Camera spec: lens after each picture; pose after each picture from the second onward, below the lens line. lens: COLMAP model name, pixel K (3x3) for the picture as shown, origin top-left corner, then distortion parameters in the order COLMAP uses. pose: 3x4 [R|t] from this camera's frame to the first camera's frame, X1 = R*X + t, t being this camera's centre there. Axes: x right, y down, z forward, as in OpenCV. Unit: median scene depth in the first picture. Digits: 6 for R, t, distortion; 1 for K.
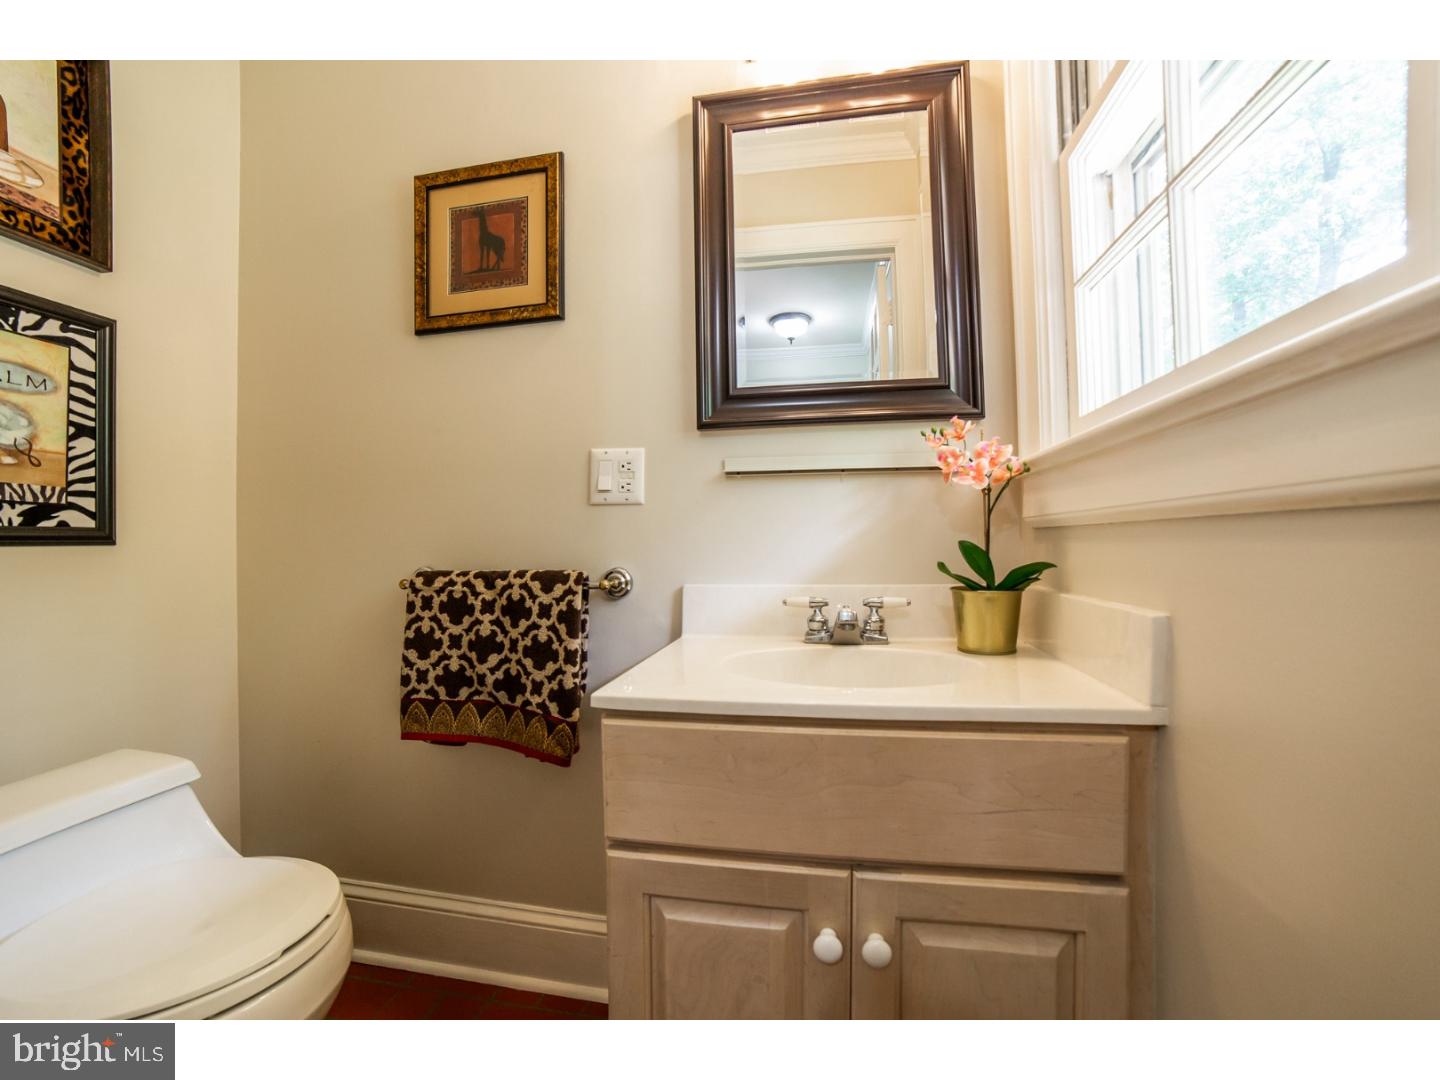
lens RADIAL K [[573.2, 0, 720.0], [0, 573.2, 540.0], [0, 0, 1]] dist [0.000163, 0.000091]
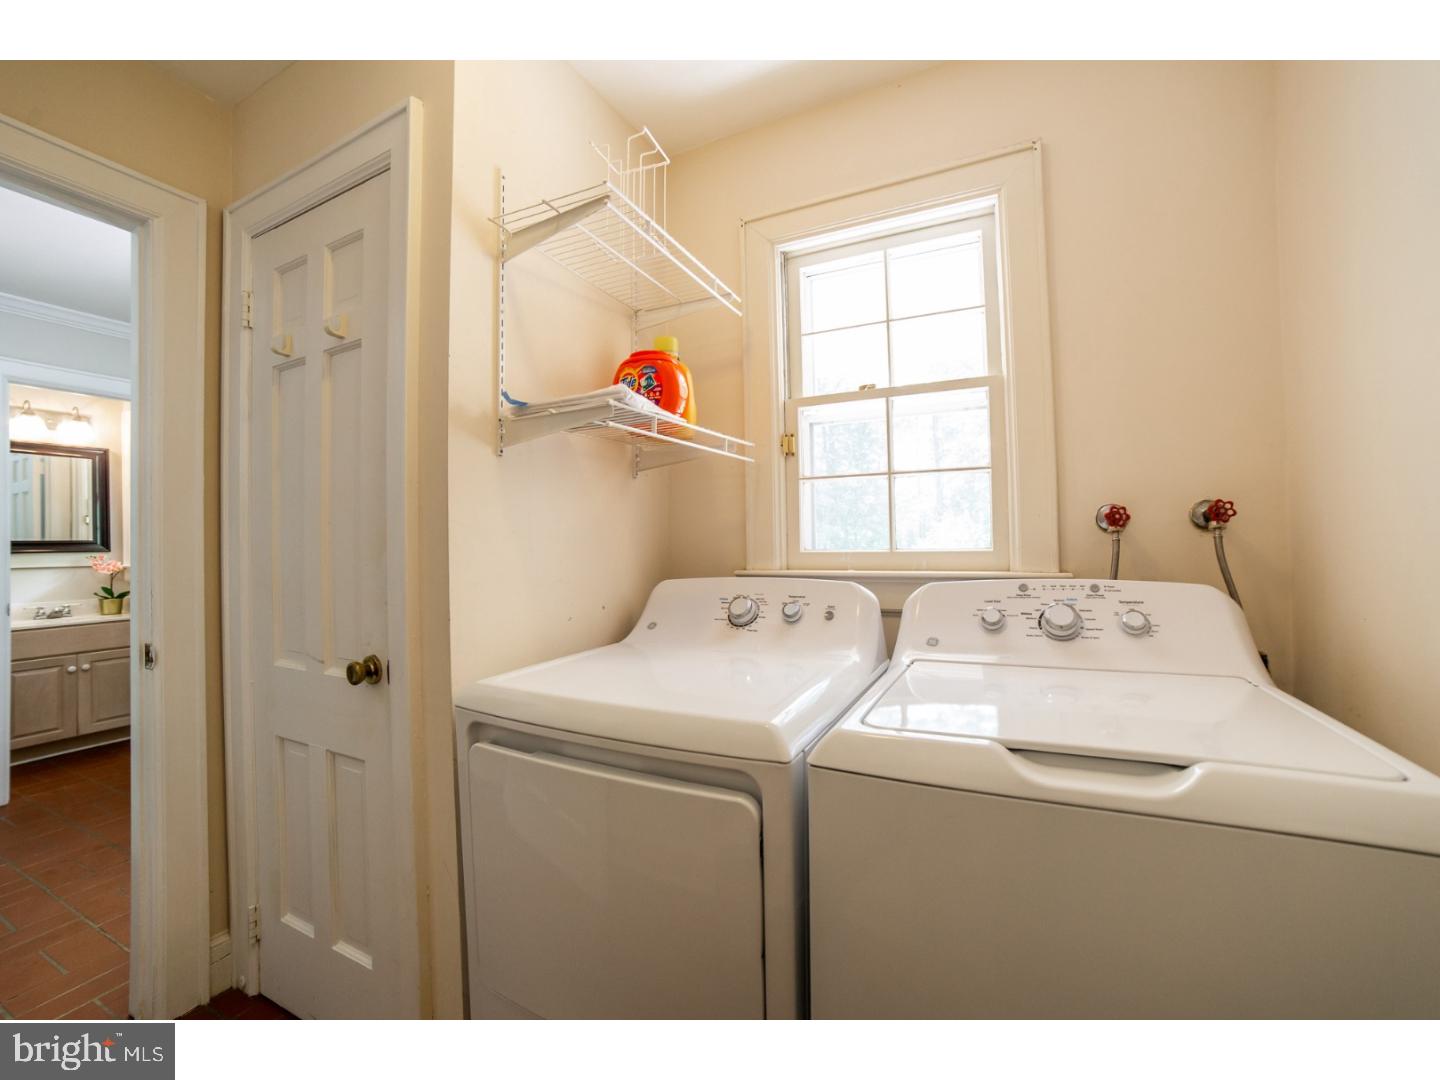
lens RADIAL K [[552.7, 0, 720.0], [0, 552.7, 540.0], [0, 0, 1]] dist [0.001092, 0.000212]
pose [[0.270566, 0.019726, 0.962499, -2.038652], [0.011582, 0.999651, -0.023744, -0.175810], [-0.962632, 0.017572, 0.270243, -3.996151]]
